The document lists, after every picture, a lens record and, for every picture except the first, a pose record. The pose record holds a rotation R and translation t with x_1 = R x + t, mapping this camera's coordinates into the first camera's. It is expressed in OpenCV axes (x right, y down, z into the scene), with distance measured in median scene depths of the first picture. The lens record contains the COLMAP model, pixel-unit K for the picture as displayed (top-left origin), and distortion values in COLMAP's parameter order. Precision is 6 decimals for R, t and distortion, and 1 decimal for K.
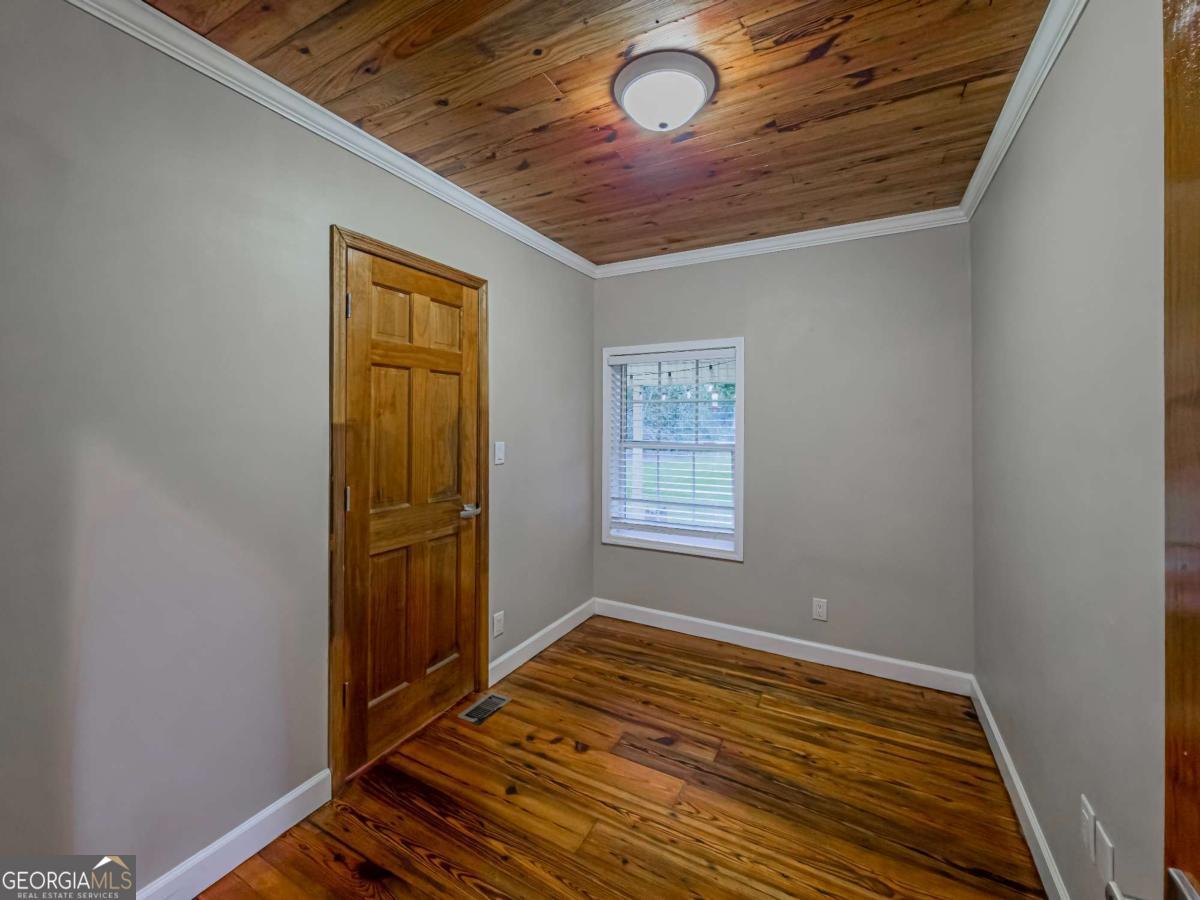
lens RADIAL K [[486.3, 0, 603.2], [0, 486.3, 415.7], [0, 0, 1]] dist [-0.000757, -0.000105]
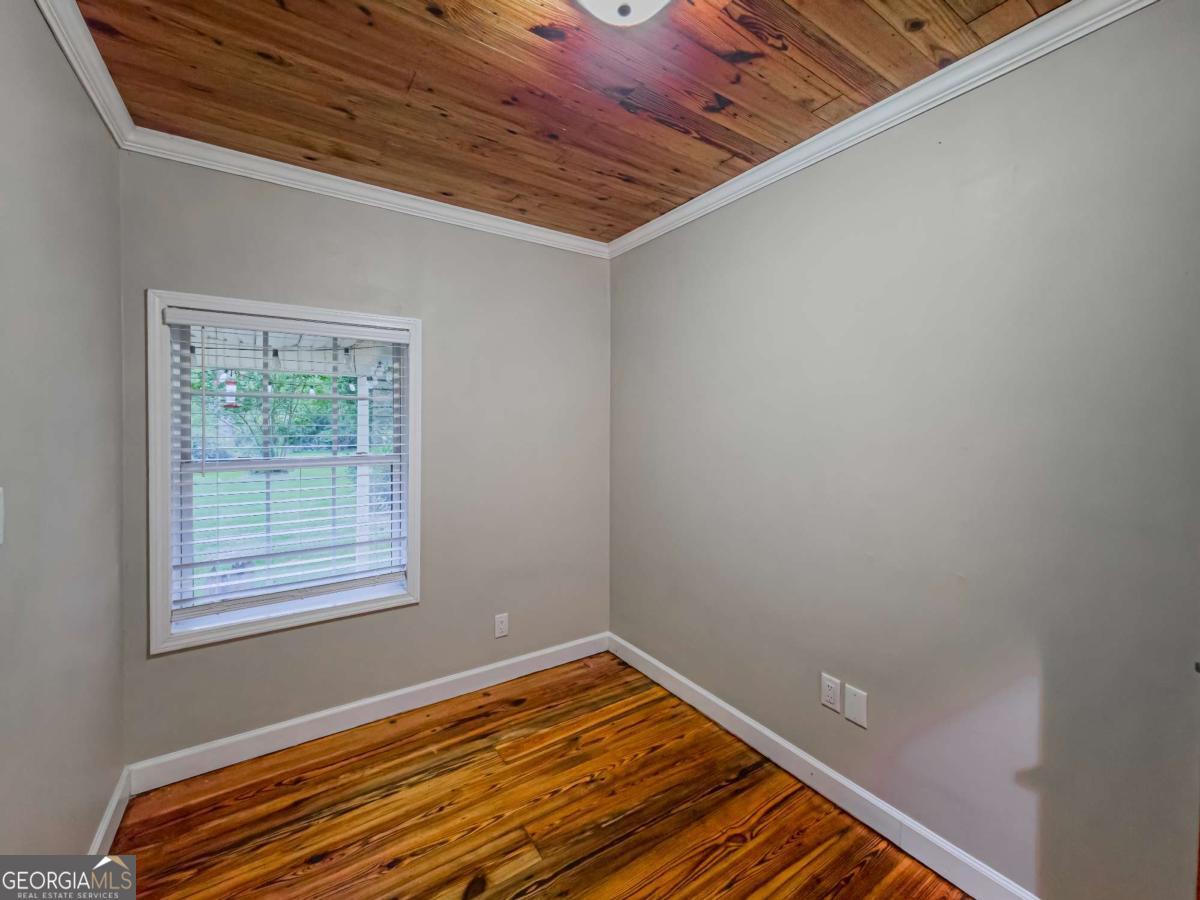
lens RADIAL K [[491.8, 0, 600.7], [0, 491.8, 428.6], [0, 0, 1]] dist [0.001928, -0.000134]
pose [[0.473741, -0.014080, 0.880551, -0.344303], [-0.010191, 0.999718, 0.021469, -0.006551], [-0.880605, -0.019145, 0.473464, 0.448089]]
